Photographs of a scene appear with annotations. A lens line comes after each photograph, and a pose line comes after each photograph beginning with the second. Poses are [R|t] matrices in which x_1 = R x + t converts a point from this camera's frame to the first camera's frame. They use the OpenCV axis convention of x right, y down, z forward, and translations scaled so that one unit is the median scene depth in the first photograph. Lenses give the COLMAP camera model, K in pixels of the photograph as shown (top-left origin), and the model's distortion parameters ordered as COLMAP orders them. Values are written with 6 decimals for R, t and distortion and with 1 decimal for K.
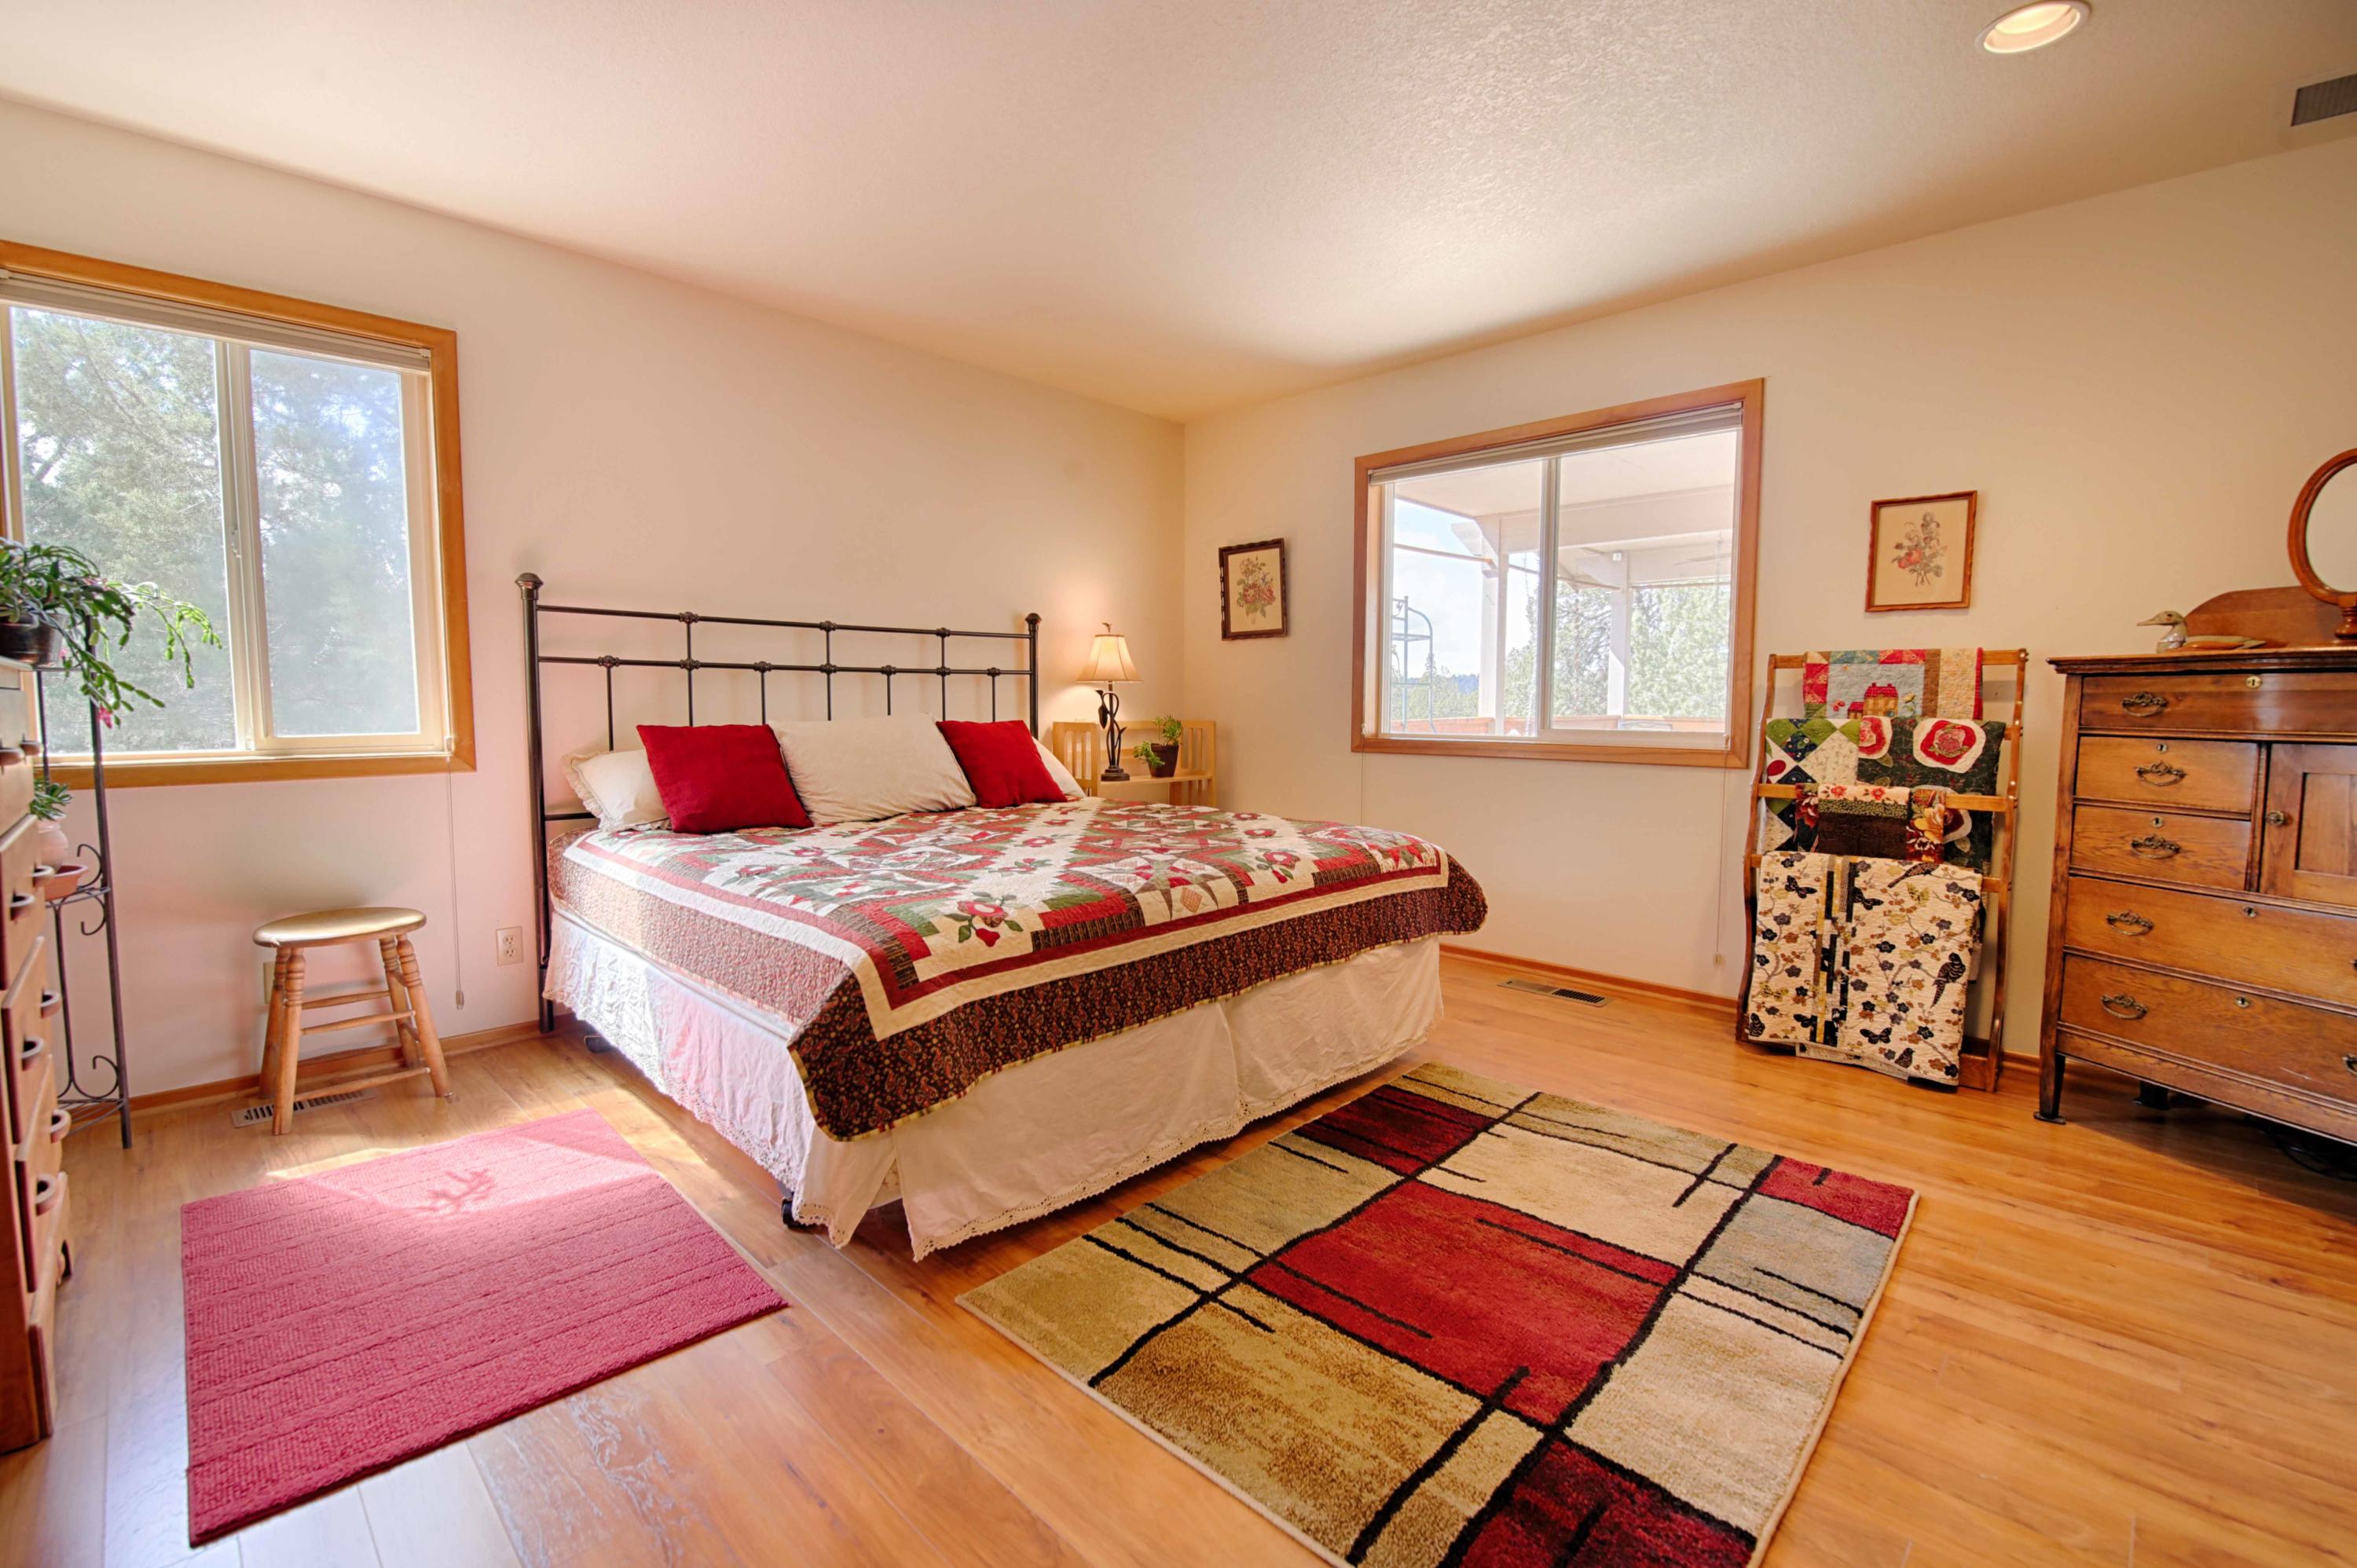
lens RADIAL K [[1027.2, 0, 1176.0], [0, 1027.2, 784.4], [0, 0, 1]] dist [-0.018005, -0.001826]
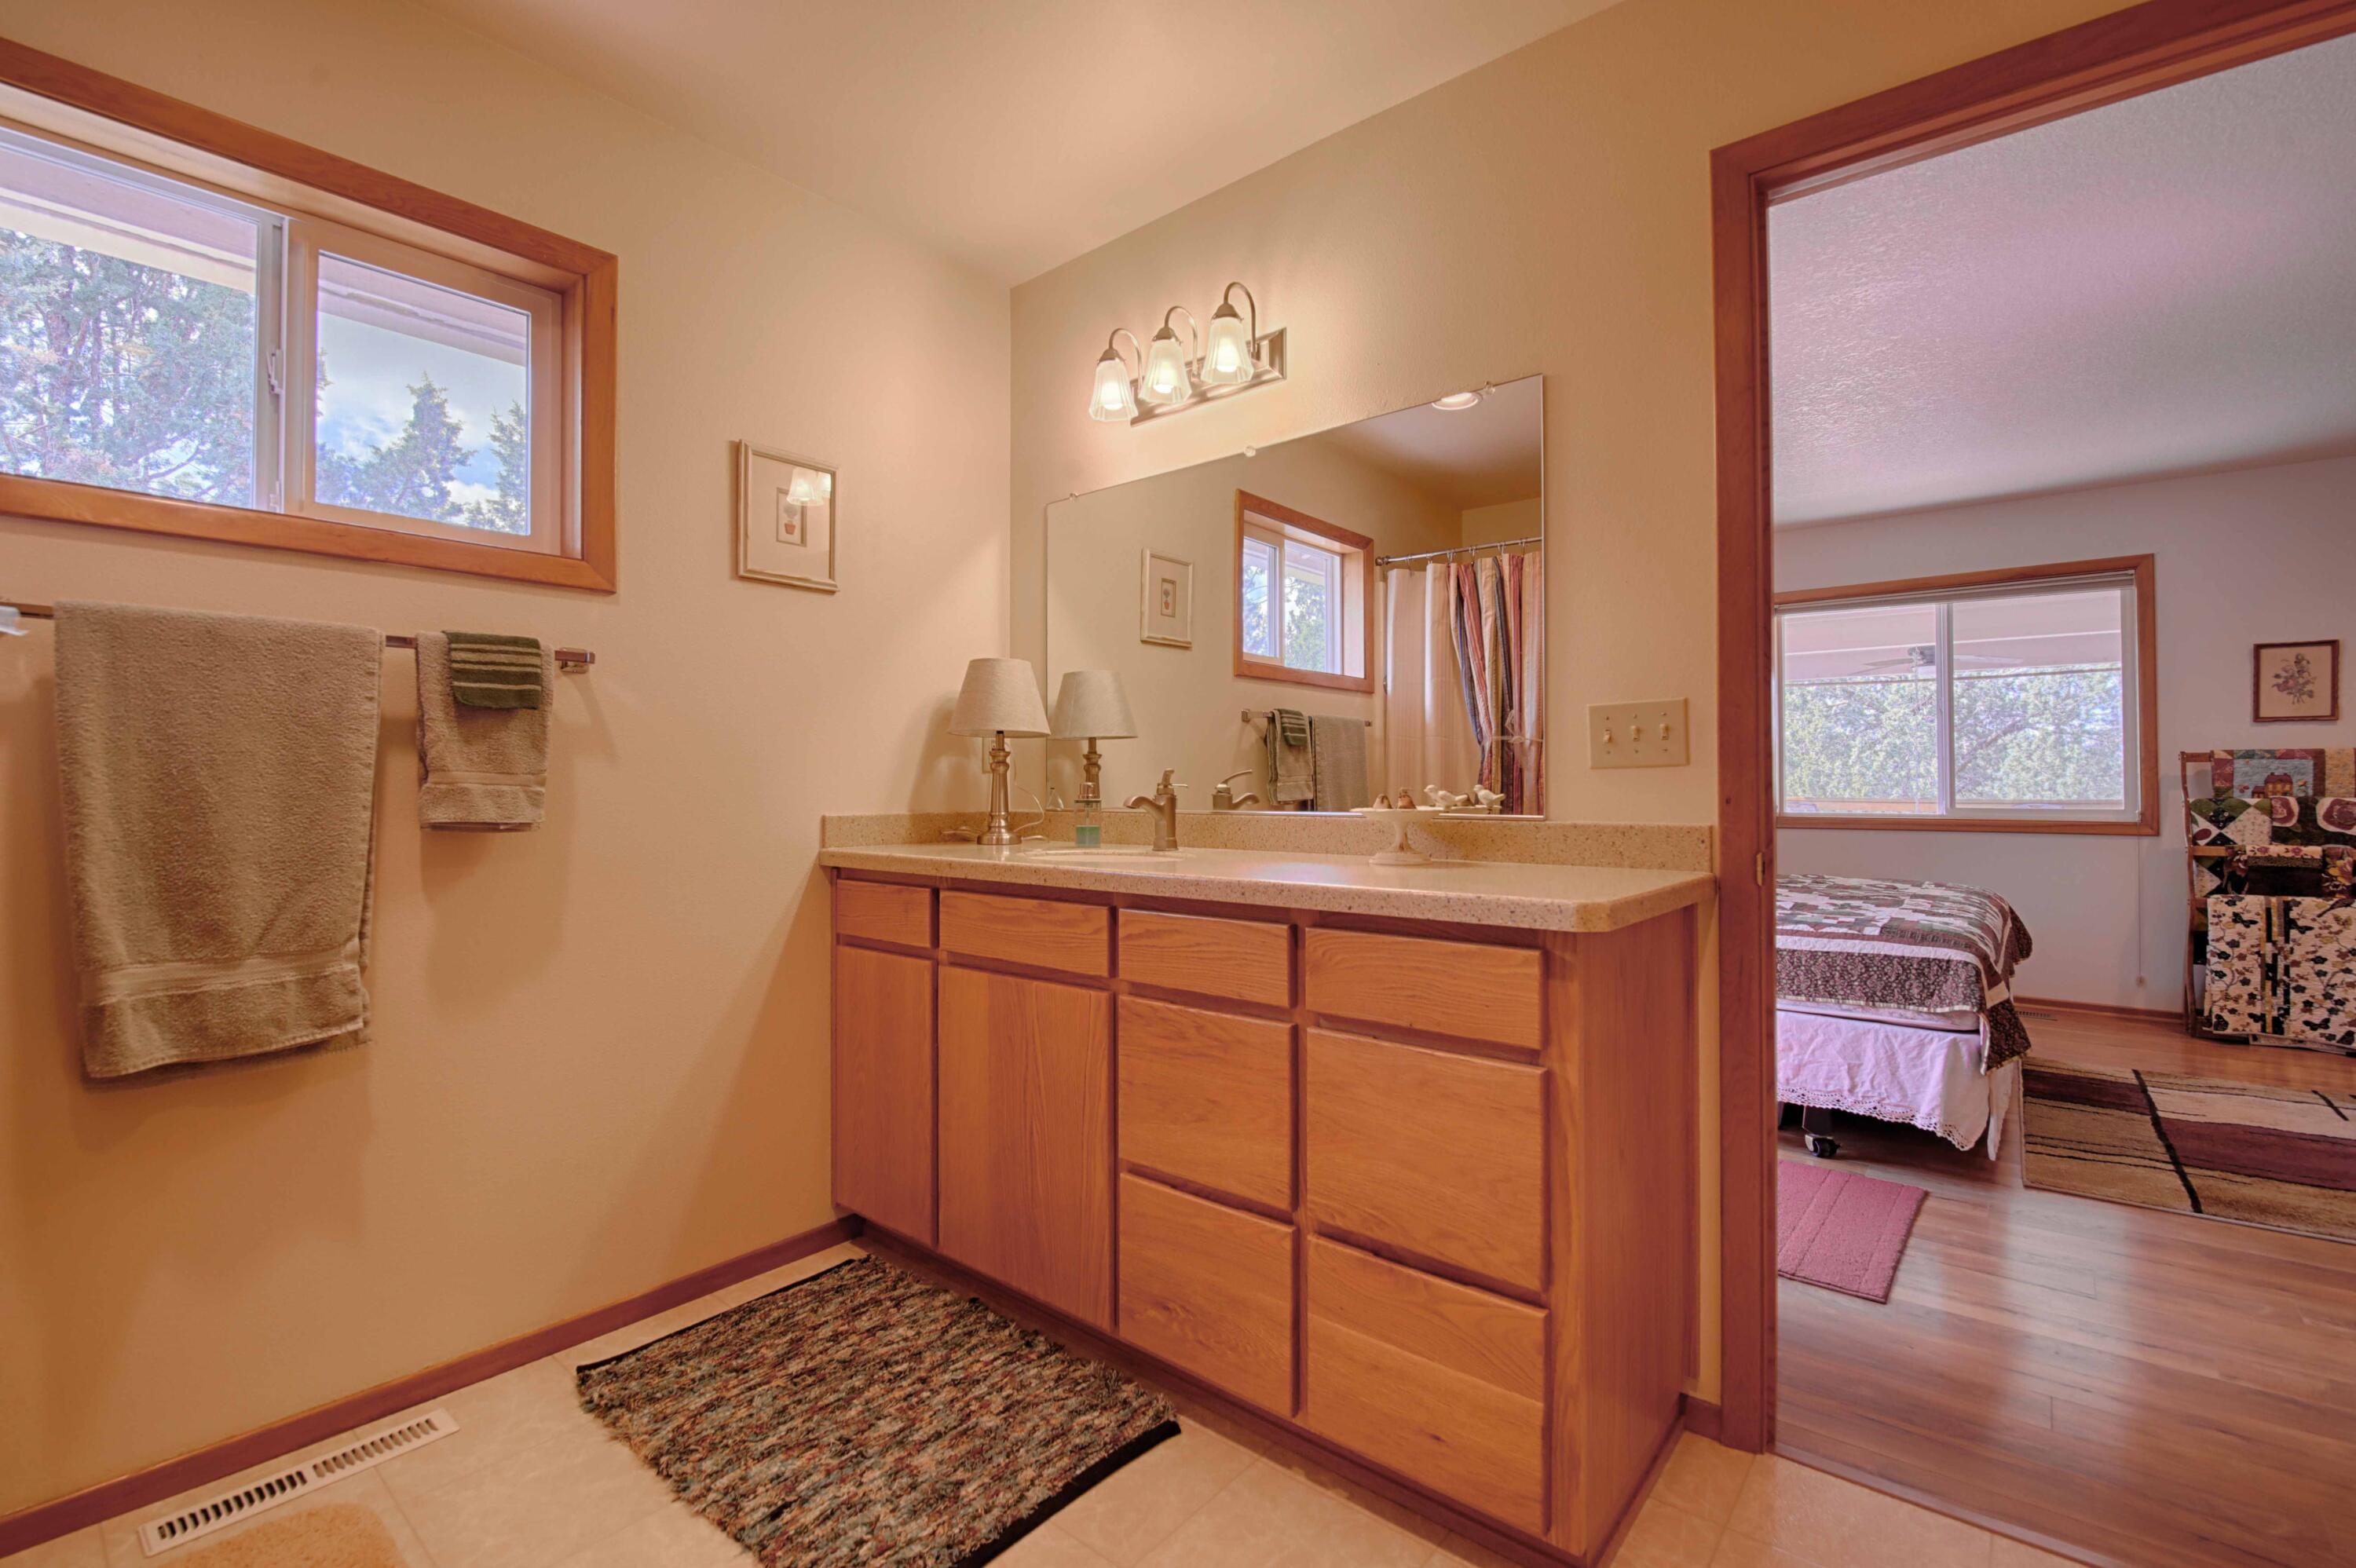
lens RADIAL K [[1026.8, 0, 1180.8], [0, 1026.8, 776.5], [0, 0, 1]] dist [-0.018005, -0.001826]
pose [[0.997620, -0.008017, 0.068484, -0.926426], [0.014144, 0.995891, -0.089451, 0.008271], [-0.067486, 0.090207, 0.993634, -0.276602]]
